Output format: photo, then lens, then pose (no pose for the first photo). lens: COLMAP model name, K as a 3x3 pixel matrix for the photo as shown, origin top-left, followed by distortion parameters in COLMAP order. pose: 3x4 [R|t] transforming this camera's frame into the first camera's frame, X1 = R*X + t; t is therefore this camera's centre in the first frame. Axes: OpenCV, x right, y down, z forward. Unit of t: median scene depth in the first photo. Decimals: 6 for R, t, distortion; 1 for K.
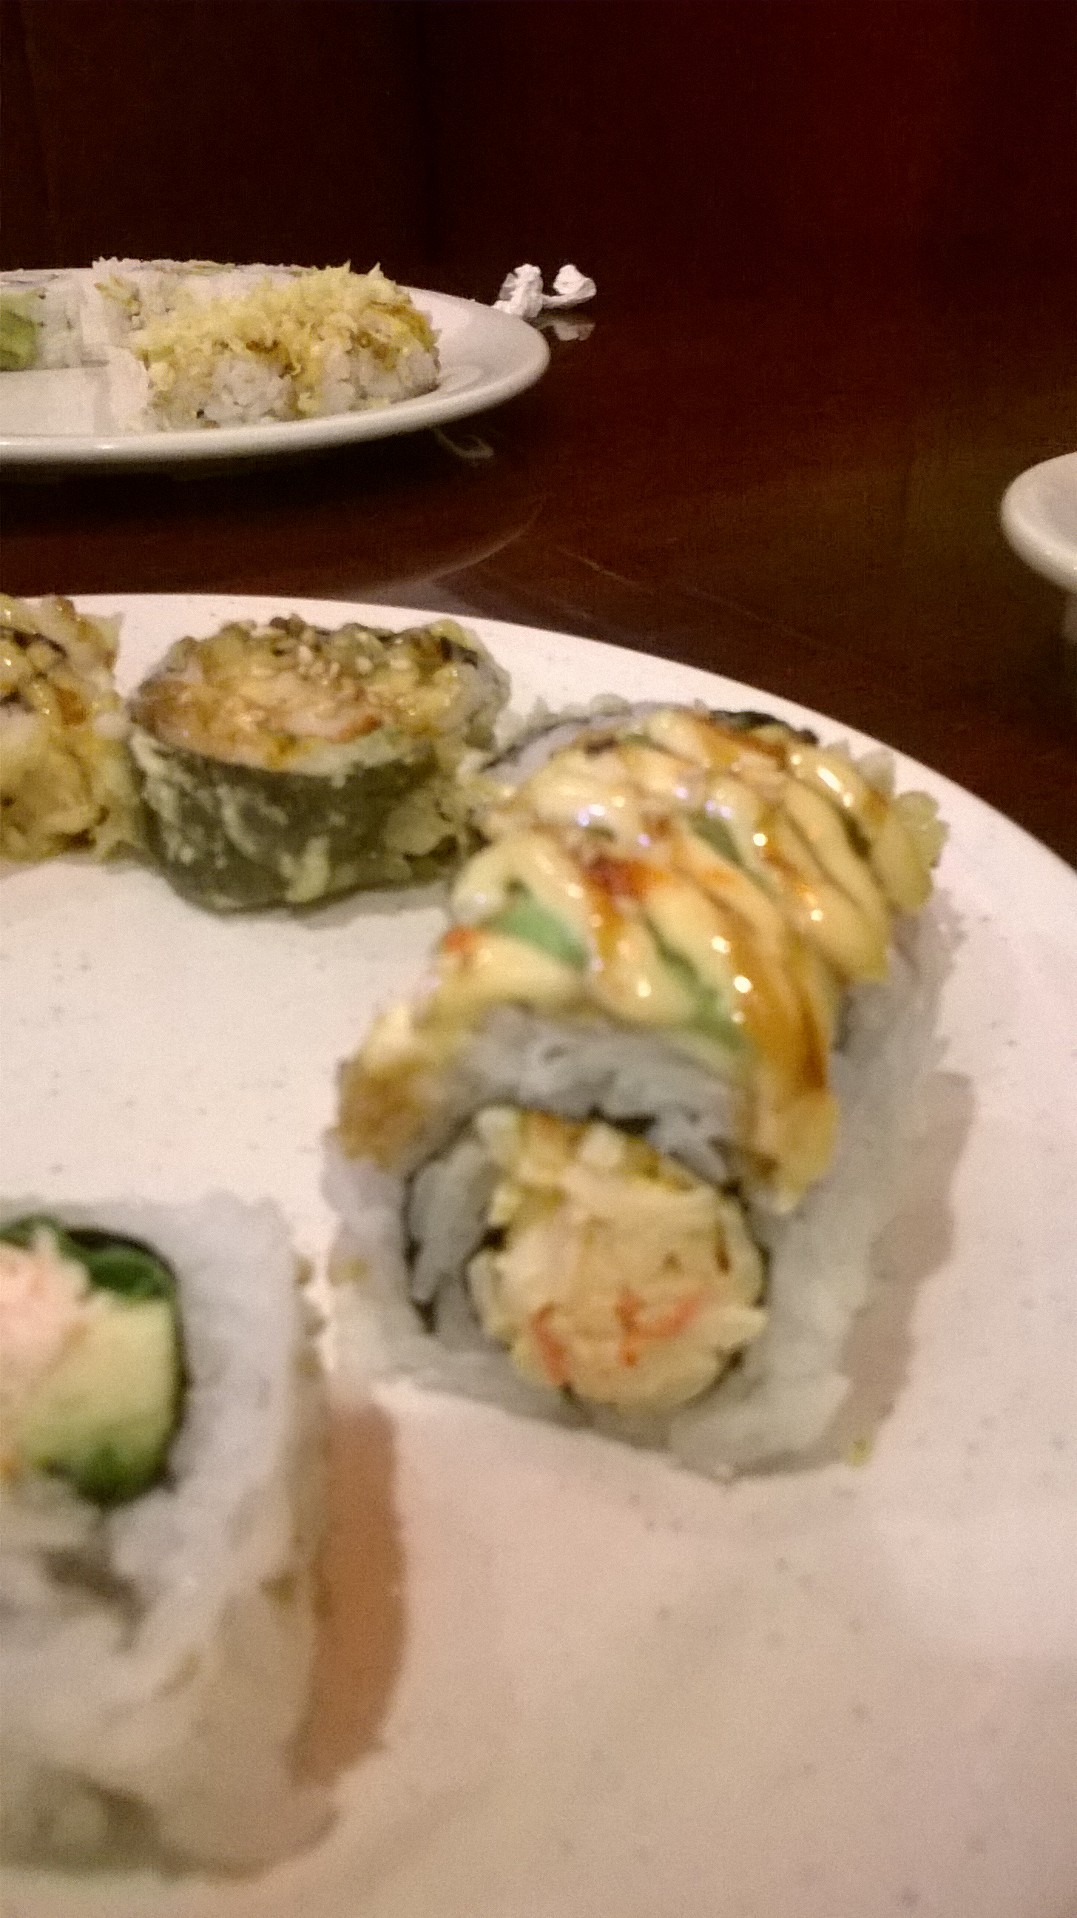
lens RADIAL K [[1552.9, 0, 535.0], [0, 1552.9, 991.4], [0, 0, 1]] dist [0.087775, -0.154329]
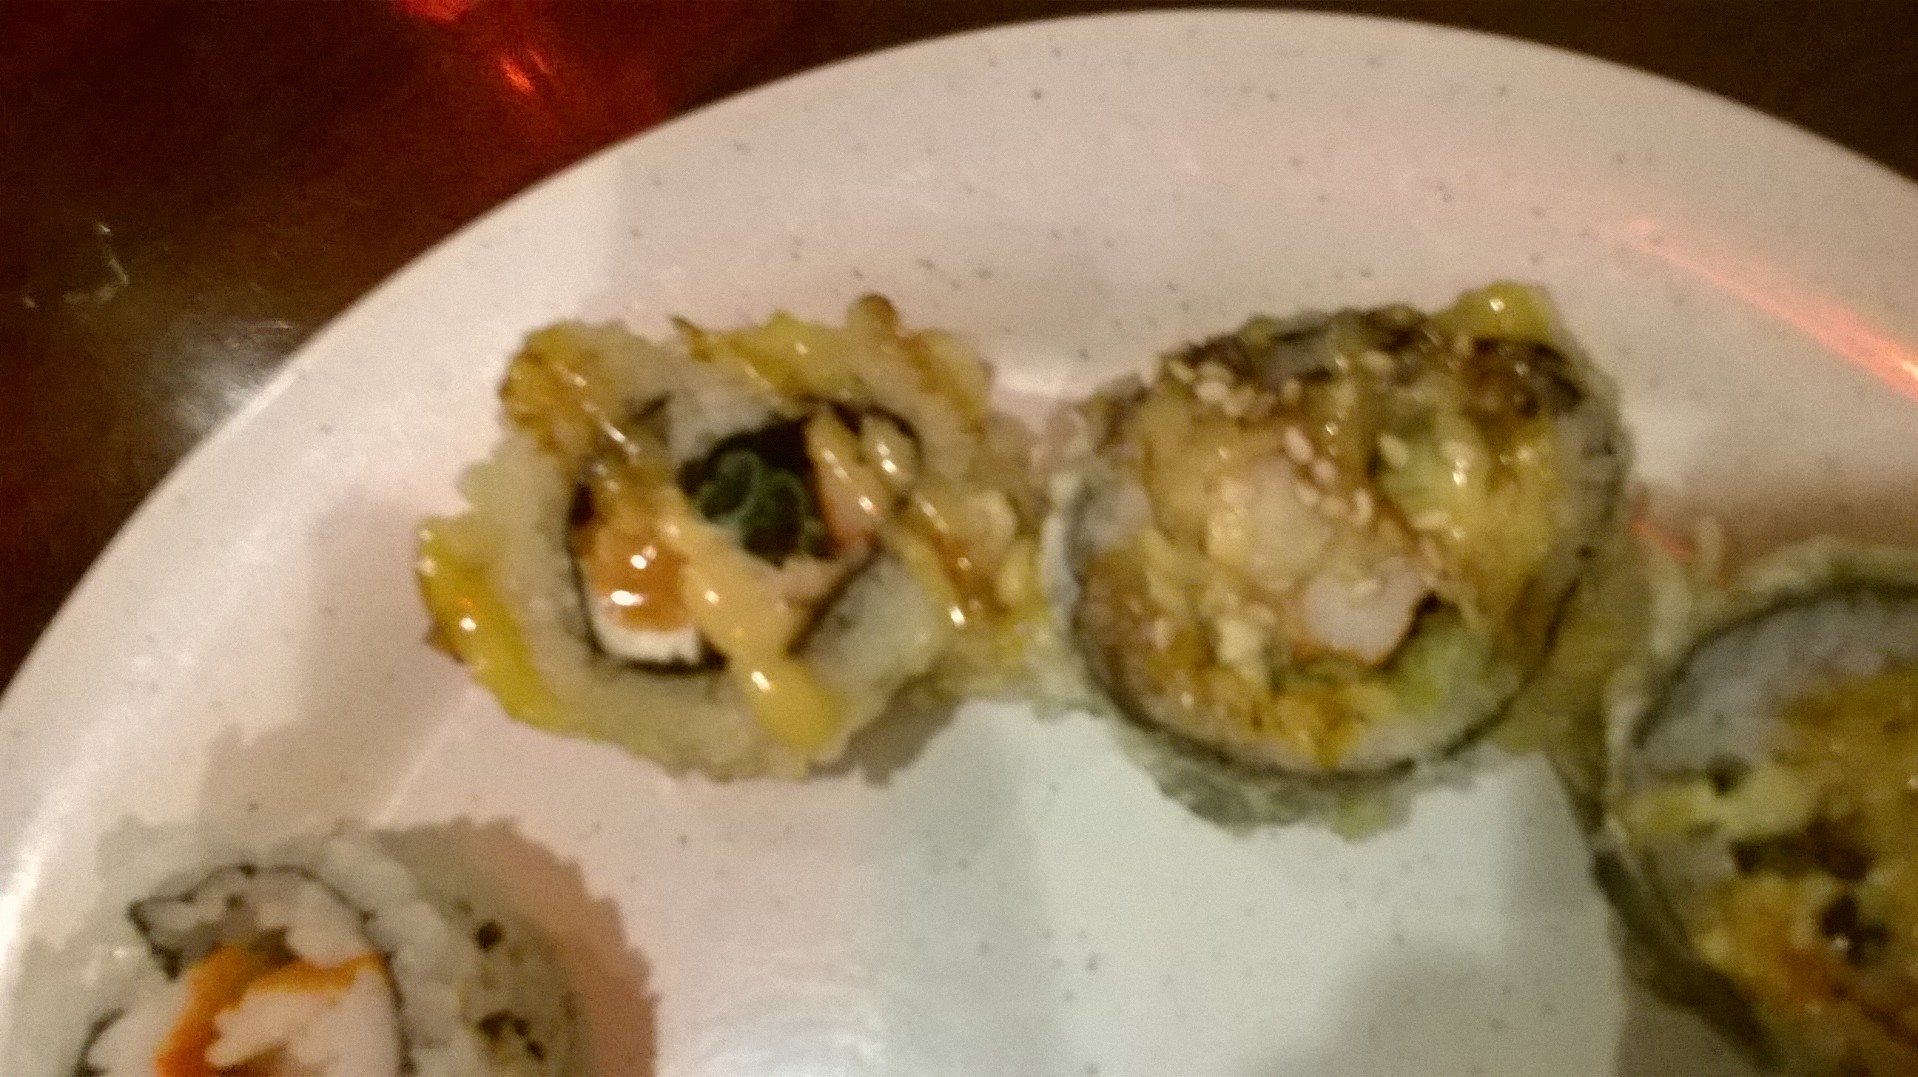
lens RADIAL K [[1552.9, 0, 959.0], [0, 1552.9, 538.5], [0, 0, 1]] dist [0.087775, -0.154329]
pose [[0.988445, -0.094045, -0.118882, -0.343109], [0.147690, 0.774097, 0.615599, -0.978089], [0.034132, -0.626043, 0.779041, 0.748958]]
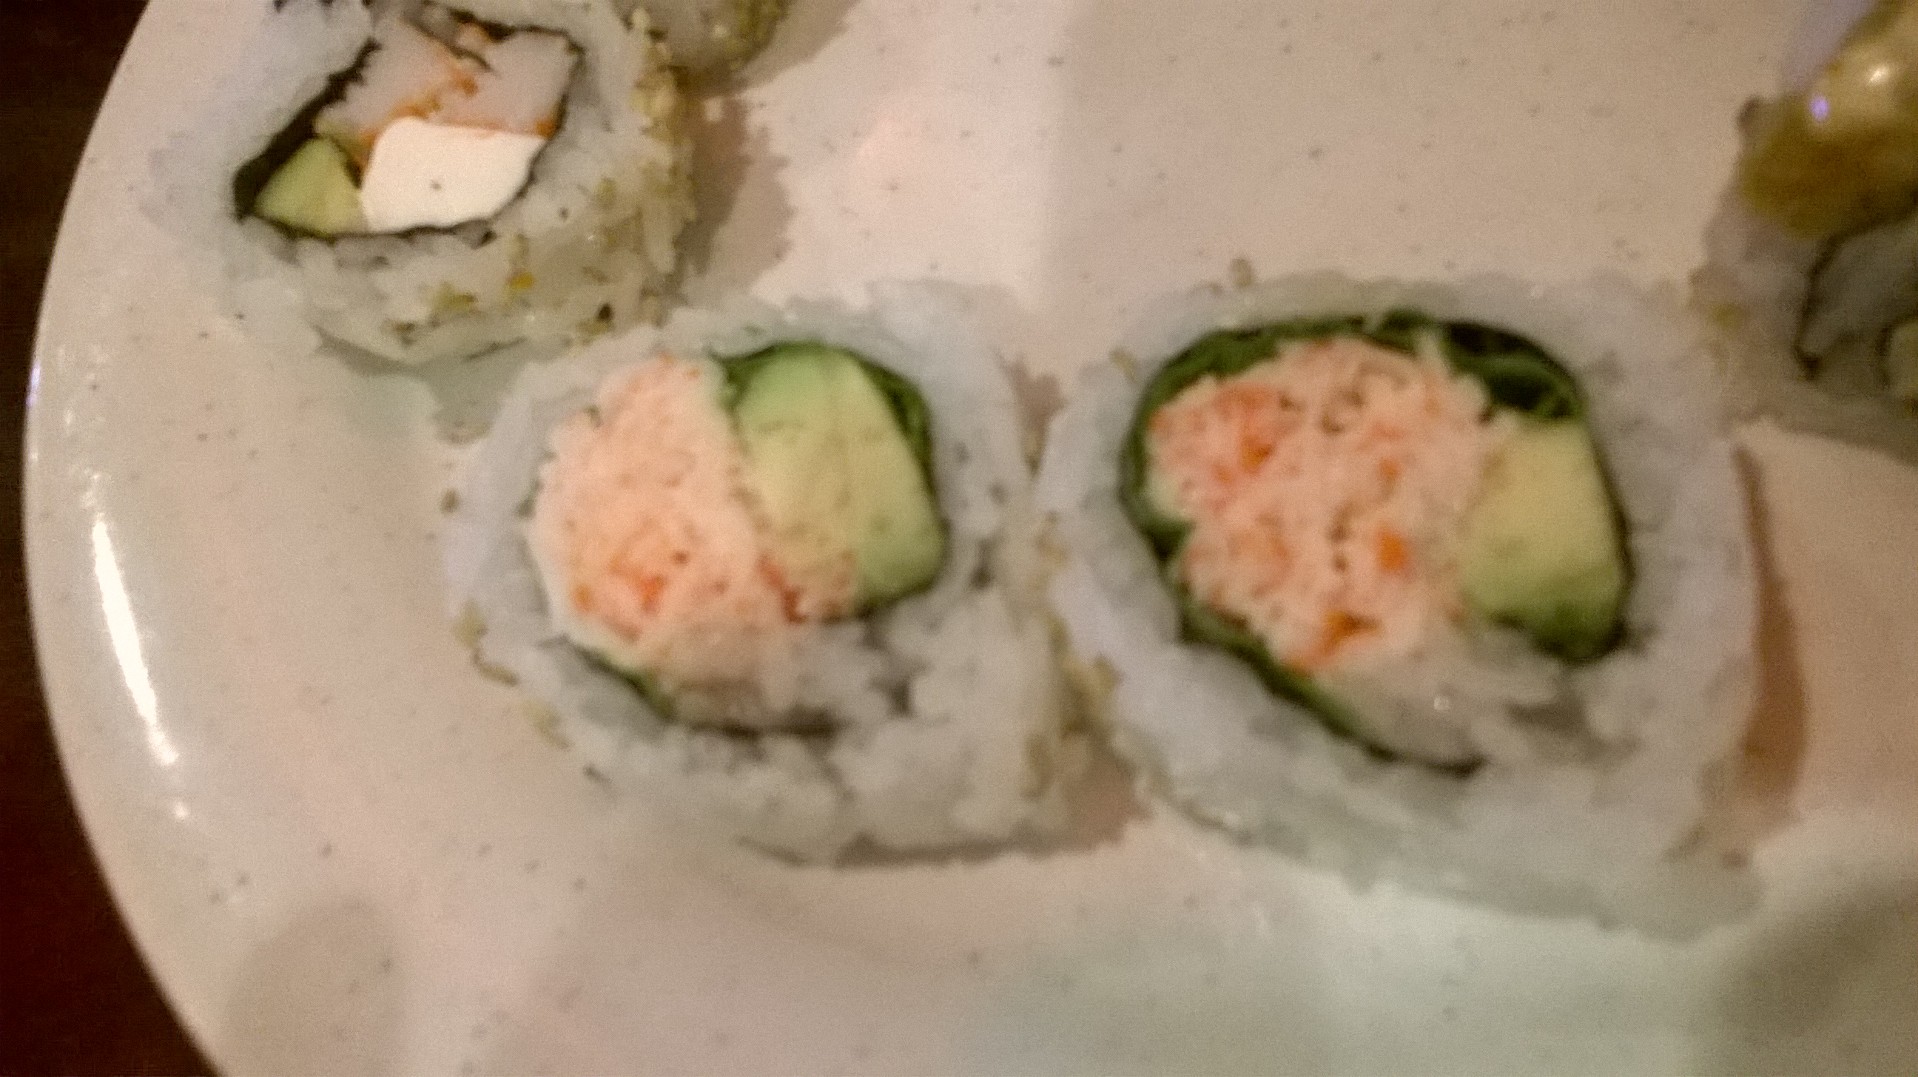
lens RADIAL K [[1552.9, 0, 959.0], [0, 1552.9, 538.5], [0, 0, 1]] dist [0.087775, -0.154329]
pose [[0.950617, 0.038930, -0.307914, -0.254125], [0.130624, 0.849772, 0.510711, -0.234234], [0.281539, -0.525712, 0.802722, 0.084162]]
